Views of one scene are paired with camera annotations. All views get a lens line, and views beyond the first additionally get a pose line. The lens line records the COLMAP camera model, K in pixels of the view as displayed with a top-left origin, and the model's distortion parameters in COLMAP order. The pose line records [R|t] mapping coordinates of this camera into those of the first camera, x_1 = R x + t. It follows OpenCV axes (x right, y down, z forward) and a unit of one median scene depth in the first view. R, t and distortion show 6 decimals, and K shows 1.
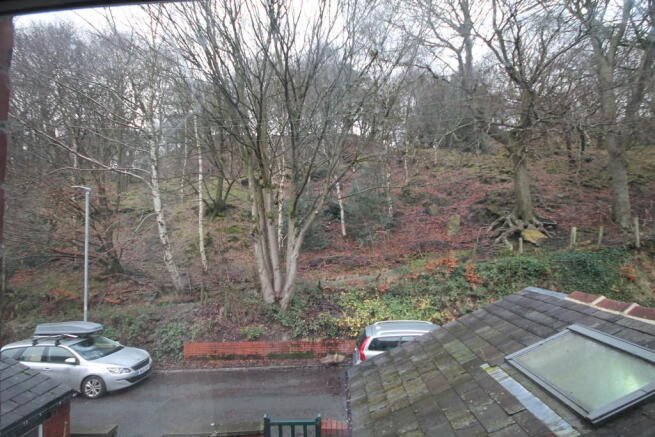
lens RADIAL K [[299.9, 0, 327.8], [0, 299.9, 219.1], [0, 0, 1]] dist [0.000374, 0.000006]
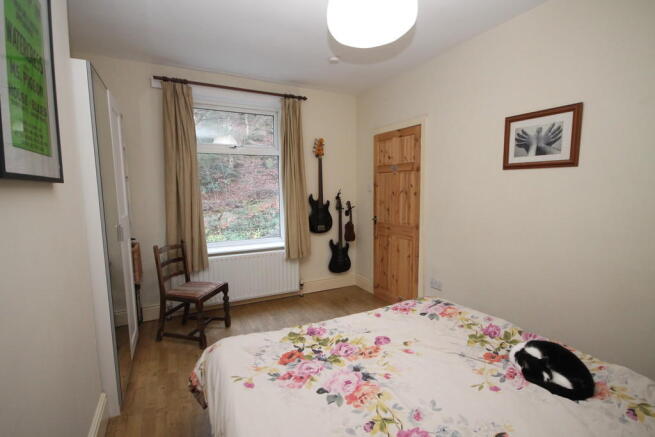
lens RADIAL K [[299.9, 0, 327.8], [0, 299.9, 219.7], [0, 0, 1]] dist [0.000374, 0.000006]
pose [[0.870570, -0.028451, 0.491221, -0.036318], [-0.052689, 0.987196, 0.150557, -0.003405], [-0.489215, -0.156952, 0.857925, -0.191730]]
